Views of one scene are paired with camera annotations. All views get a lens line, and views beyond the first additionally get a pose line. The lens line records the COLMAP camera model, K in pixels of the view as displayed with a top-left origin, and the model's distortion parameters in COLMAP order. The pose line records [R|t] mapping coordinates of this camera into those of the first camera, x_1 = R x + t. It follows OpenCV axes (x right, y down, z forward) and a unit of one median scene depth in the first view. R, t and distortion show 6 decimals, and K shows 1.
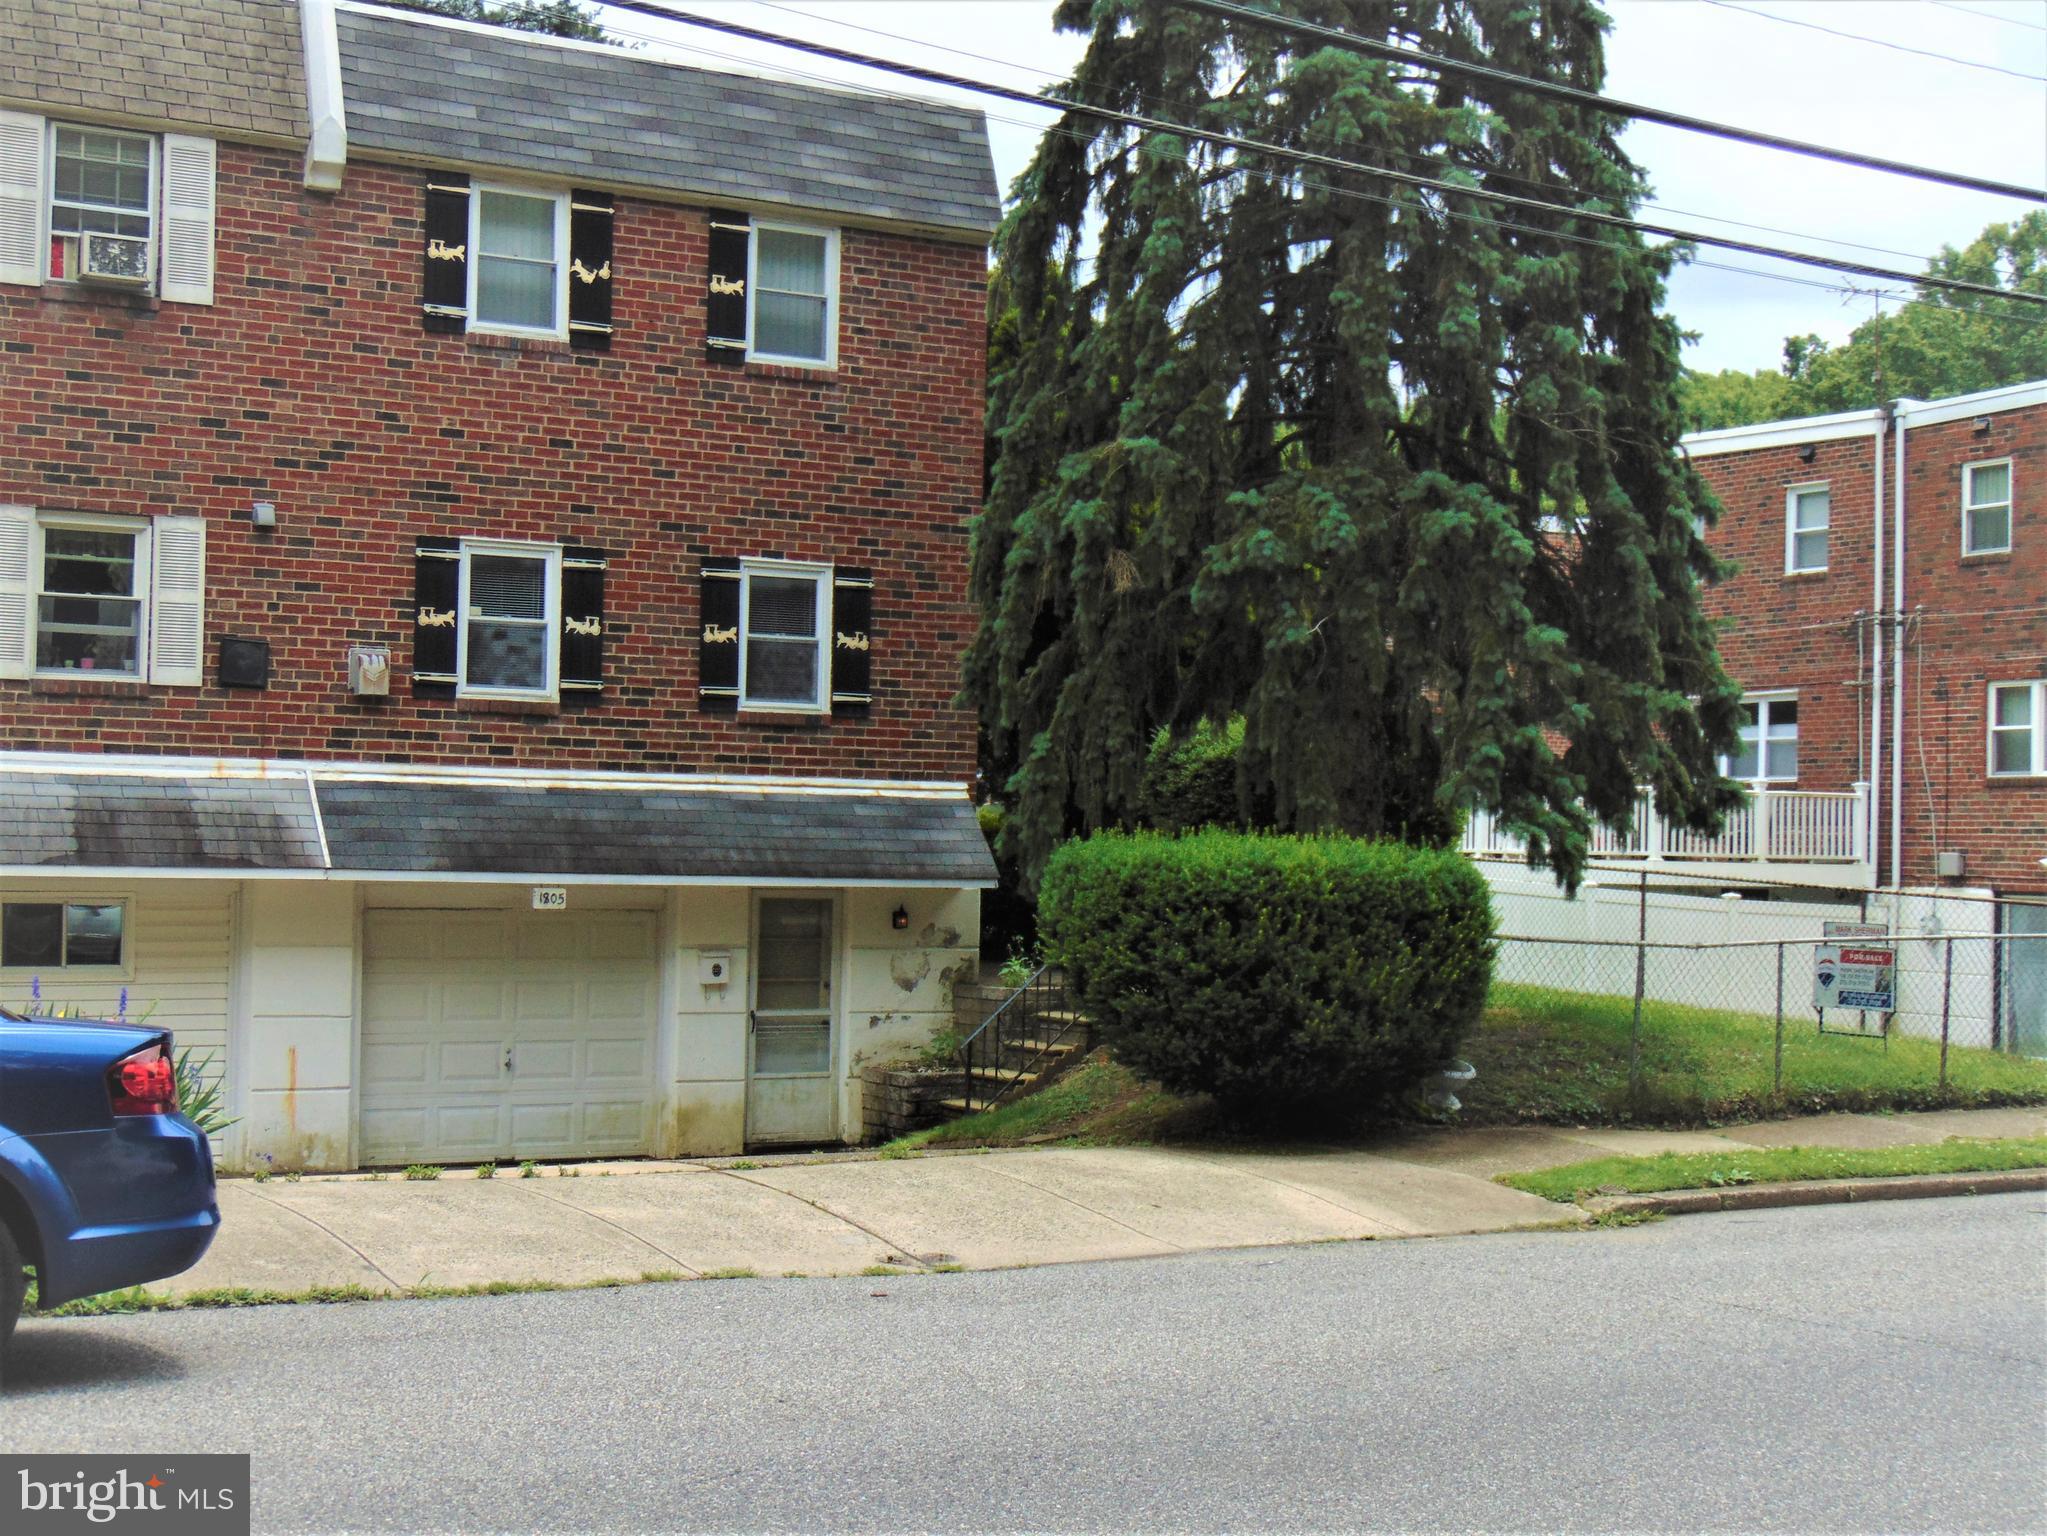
lens RADIAL K [[2881.8, 0, 1023.5], [0, 2881.8, 768.0], [0, 0, 1]] dist [-0.079397, 0.088966]
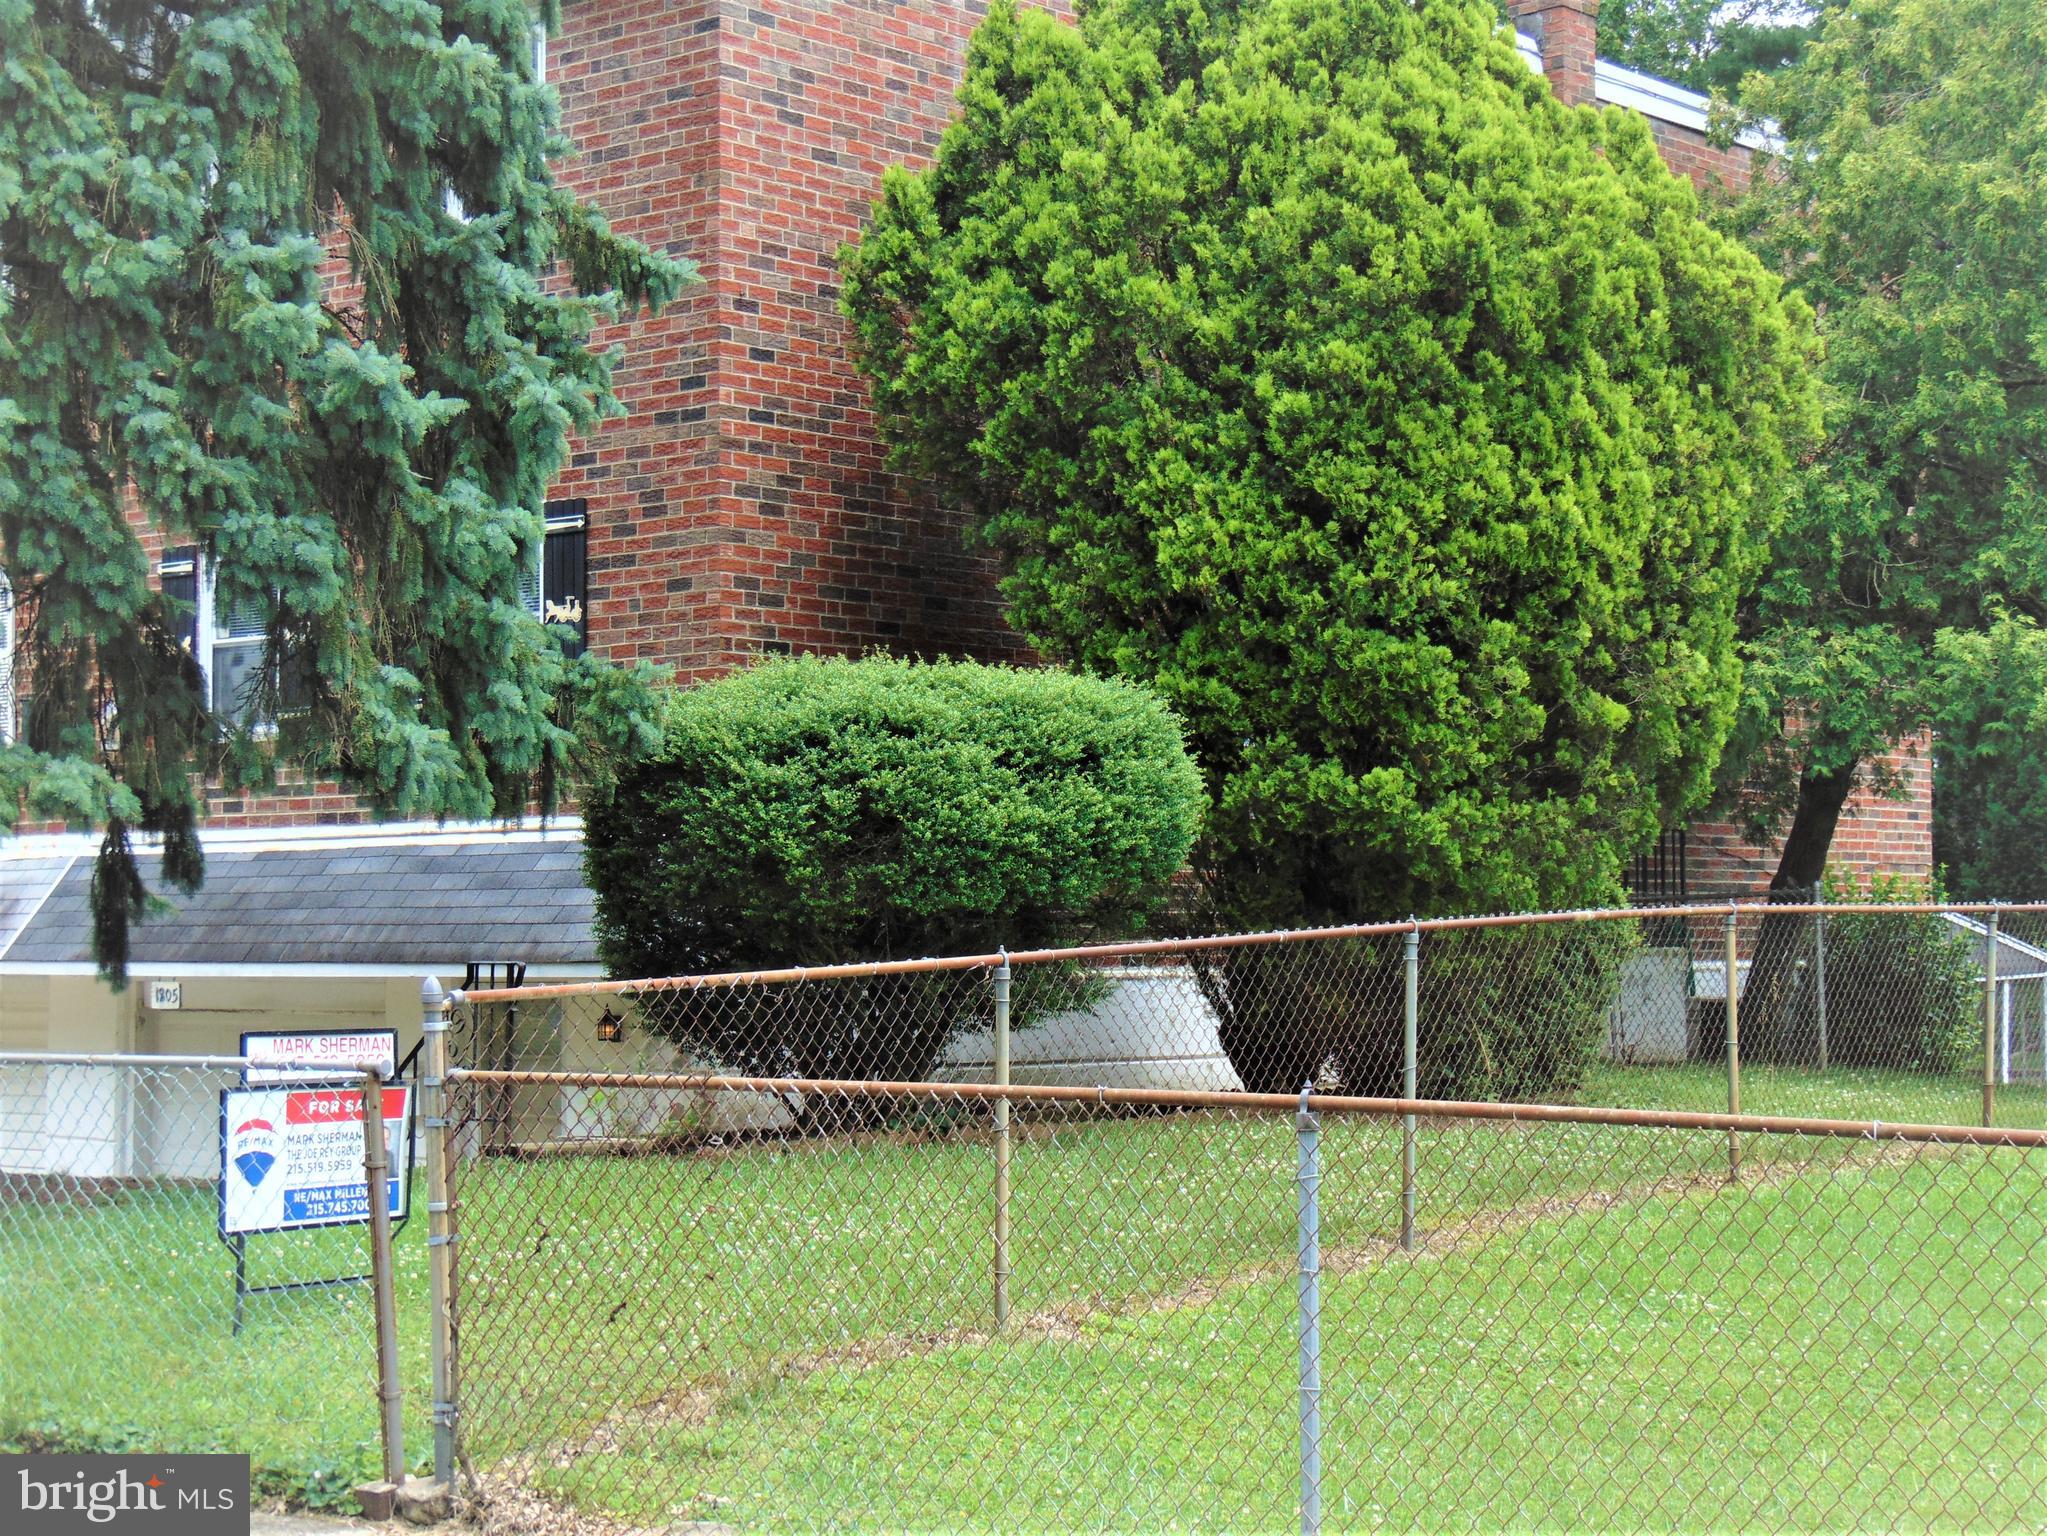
lens RADIAL K [[3453.7, 0, 1023.5], [0, 3453.7, 768.0], [0, 0, 1]] dist [0.051724, -0.063488]
pose [[0.334893, -0.065885, -0.939950, 0.786377], [0.035798, 0.997722, -0.057180, 0.045440], [0.941576, -0.014499, 0.336489, 0.894784]]
